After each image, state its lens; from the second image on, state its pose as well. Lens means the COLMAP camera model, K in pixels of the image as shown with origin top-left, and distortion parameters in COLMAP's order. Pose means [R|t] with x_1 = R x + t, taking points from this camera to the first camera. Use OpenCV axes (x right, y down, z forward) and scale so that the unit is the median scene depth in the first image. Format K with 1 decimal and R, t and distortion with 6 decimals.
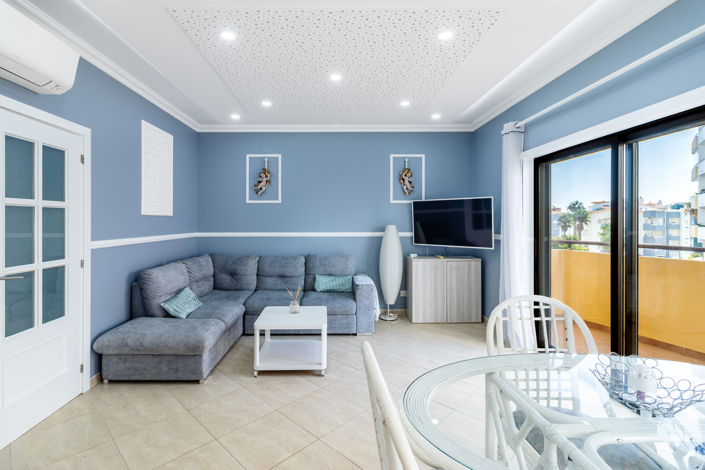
lens RADIAL K [[328.4, 0, 335.8], [0, 328.4, 220.9], [0, 0, 1]] dist [-0.000396, -0.000178]
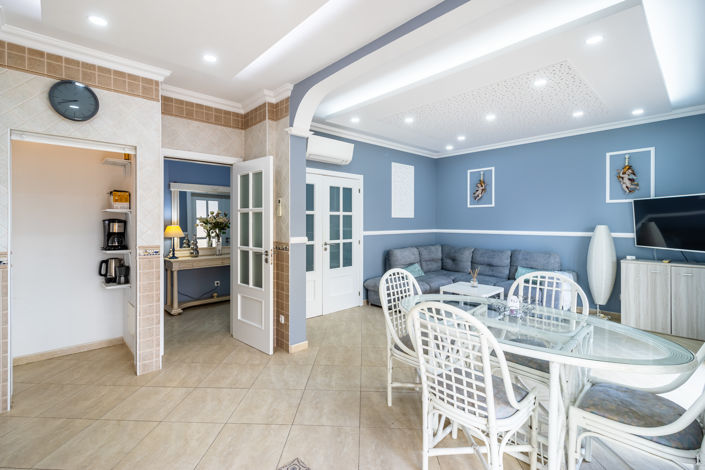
lens RADIAL K [[321.3, 0, 351.2], [0, 321.3, 220.4], [0, 0, 1]] dist [0.001584, 0.000248]
pose [[0.675347, -0.001059, -0.737500, 0.387542], [0.000944, 0.999999, -0.000572, -0.002235], [0.737500, -0.000310, 0.675347, -0.224093]]
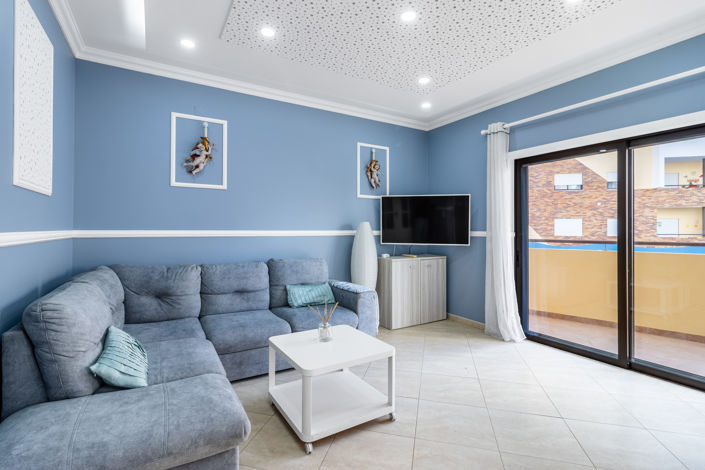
lens RADIAL K [[325.5, 0, 347.9], [0, 325.5, 228.4], [0, 0, 1]] dist [-0.000334, 0.000271]
pose [[0.863255, 0.006161, 0.504731, -0.319704], [-0.006425, 0.999979, -0.001219, 0.032154], [-0.504727, -0.002191, 0.863276, 0.278586]]
